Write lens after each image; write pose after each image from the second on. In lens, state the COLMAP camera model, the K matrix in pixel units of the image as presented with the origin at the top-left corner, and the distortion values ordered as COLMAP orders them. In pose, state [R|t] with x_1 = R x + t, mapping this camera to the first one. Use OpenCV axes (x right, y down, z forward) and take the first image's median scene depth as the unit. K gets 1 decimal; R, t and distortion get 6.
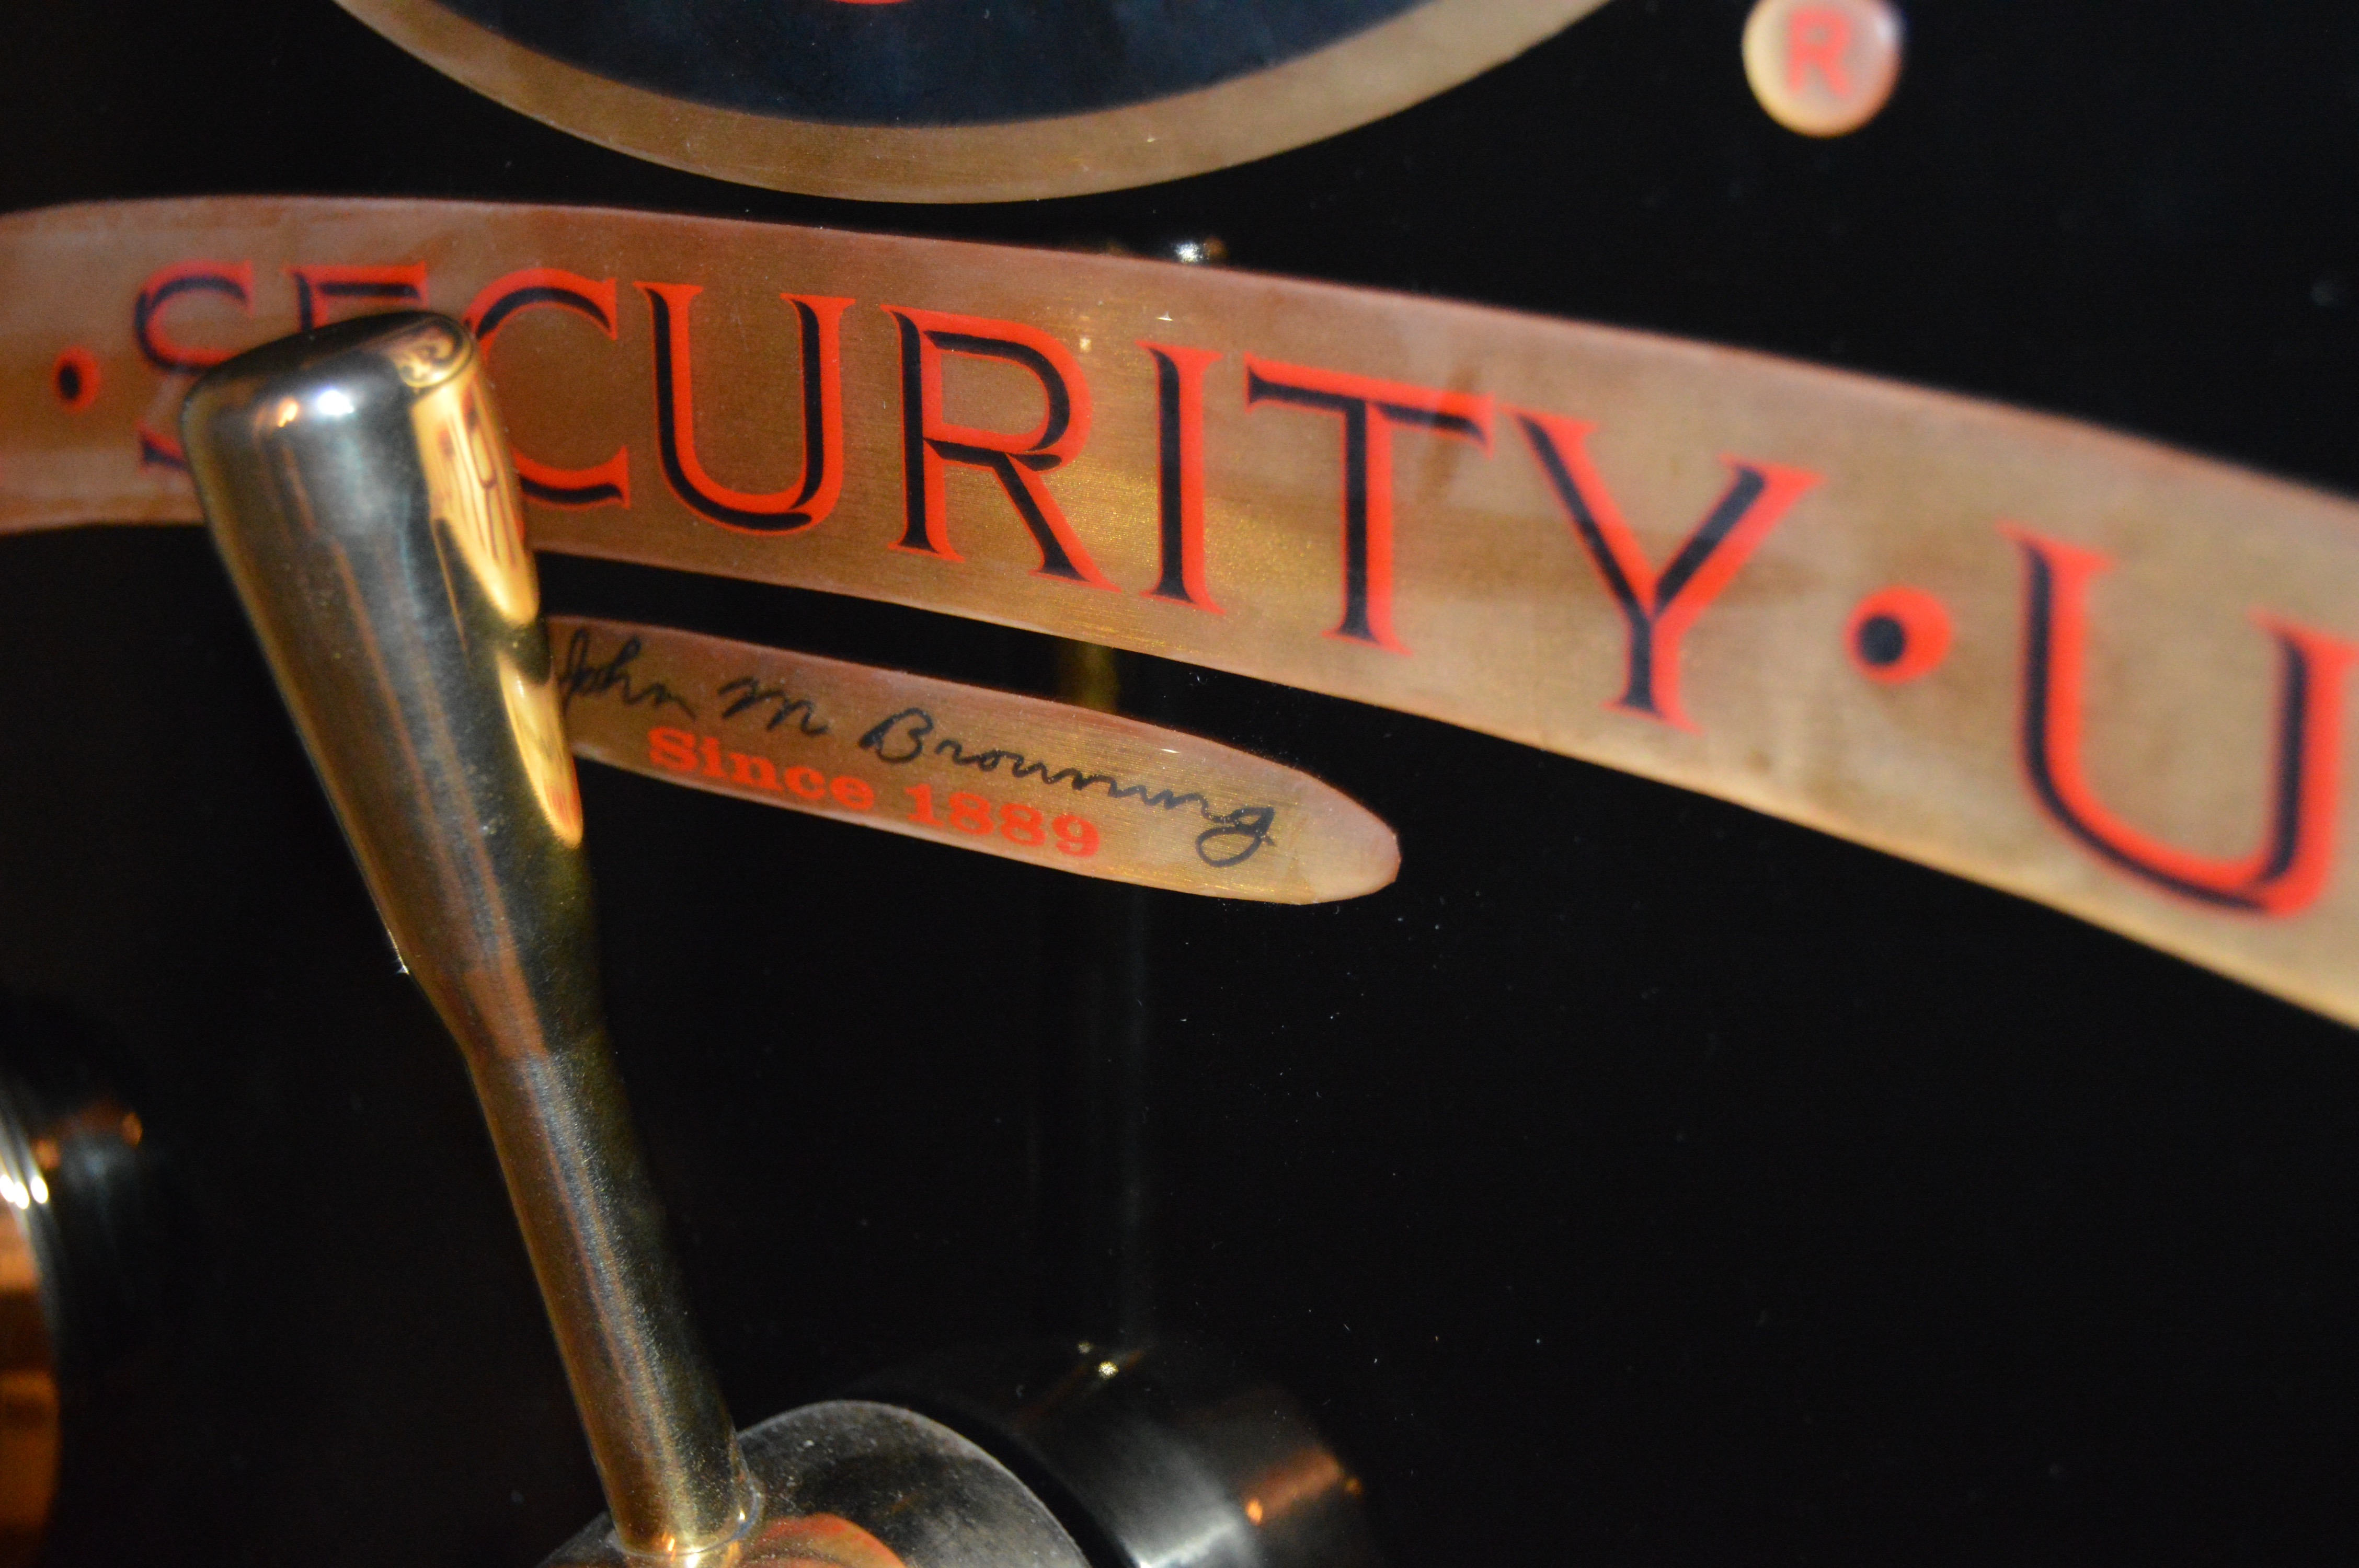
lens RADIAL K [[3993.2, 0, 1179.5], [0, 3993.2, 784.0], [0, 0, 1]] dist [-0.009047, -0.062055]
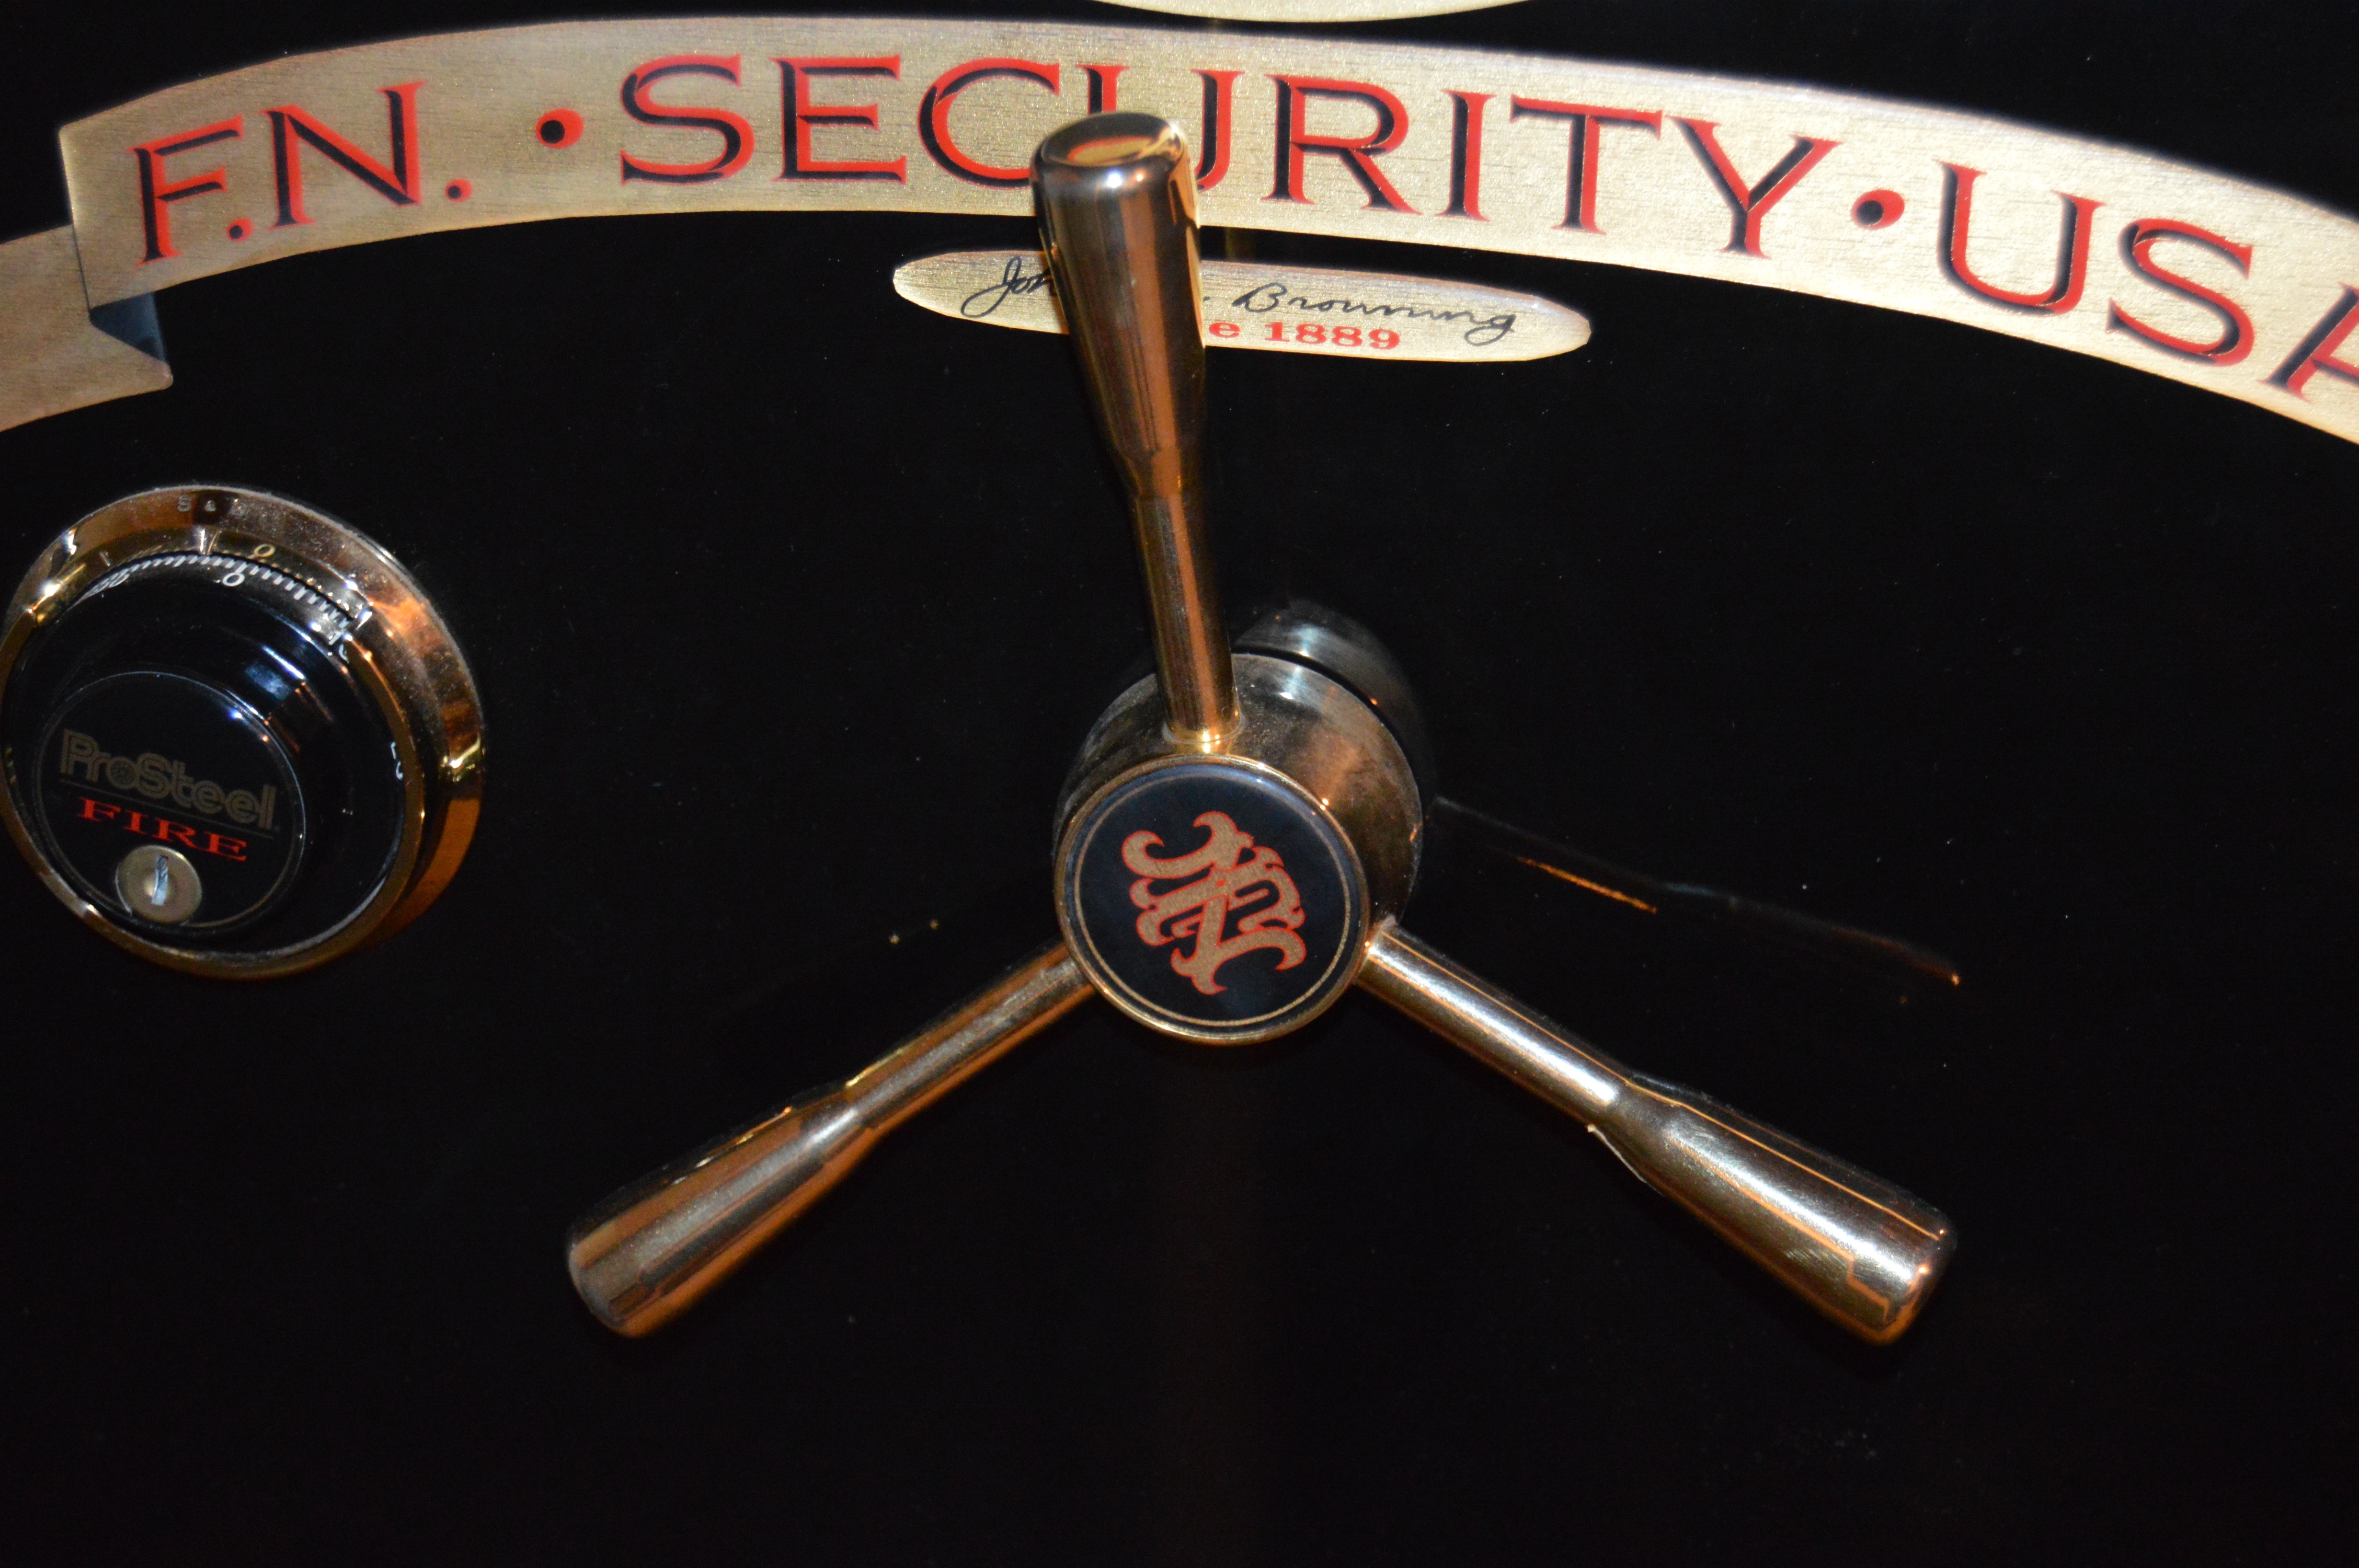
lens RADIAL K [[3993.2, 0, 1179.5], [0, 3993.2, 784.0], [0, 0, 1]] dist [-0.009047, -0.062055]
pose [[0.867539, -0.179358, 0.463904, -1.076293], [0.098069, 0.976090, 0.193986, -0.166153], [-0.487606, -0.122796, 0.864385, -0.673232]]
